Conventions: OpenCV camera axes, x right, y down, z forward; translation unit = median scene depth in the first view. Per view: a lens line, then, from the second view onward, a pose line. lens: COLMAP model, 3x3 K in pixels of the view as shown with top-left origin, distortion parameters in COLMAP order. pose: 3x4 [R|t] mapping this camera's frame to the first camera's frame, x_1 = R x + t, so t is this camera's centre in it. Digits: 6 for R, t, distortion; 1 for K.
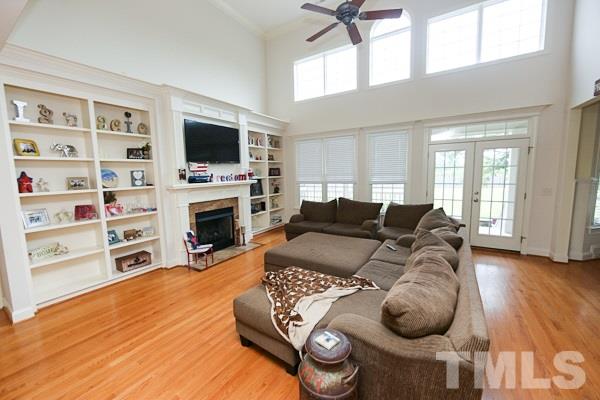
lens RADIAL K [[237.9, 0, 296.7], [0, 237.9, 198.4], [0, 0, 1]] dist [-0.001365, -0.000085]
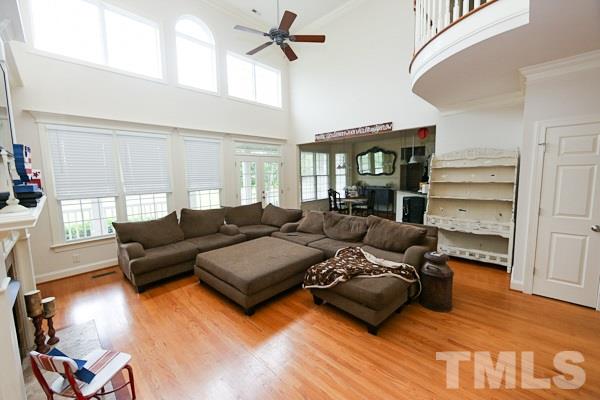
lens RADIAL K [[237.9, 0, 296.7], [0, 237.9, 198.4], [0, 0, 1]] dist [-0.001365, -0.000085]
pose [[0.203842, -0.084353, 0.975363, -0.581237], [0.129049, 0.989903, 0.058640, -0.041416], [-0.970461, 0.113916, 0.212670, 0.476137]]
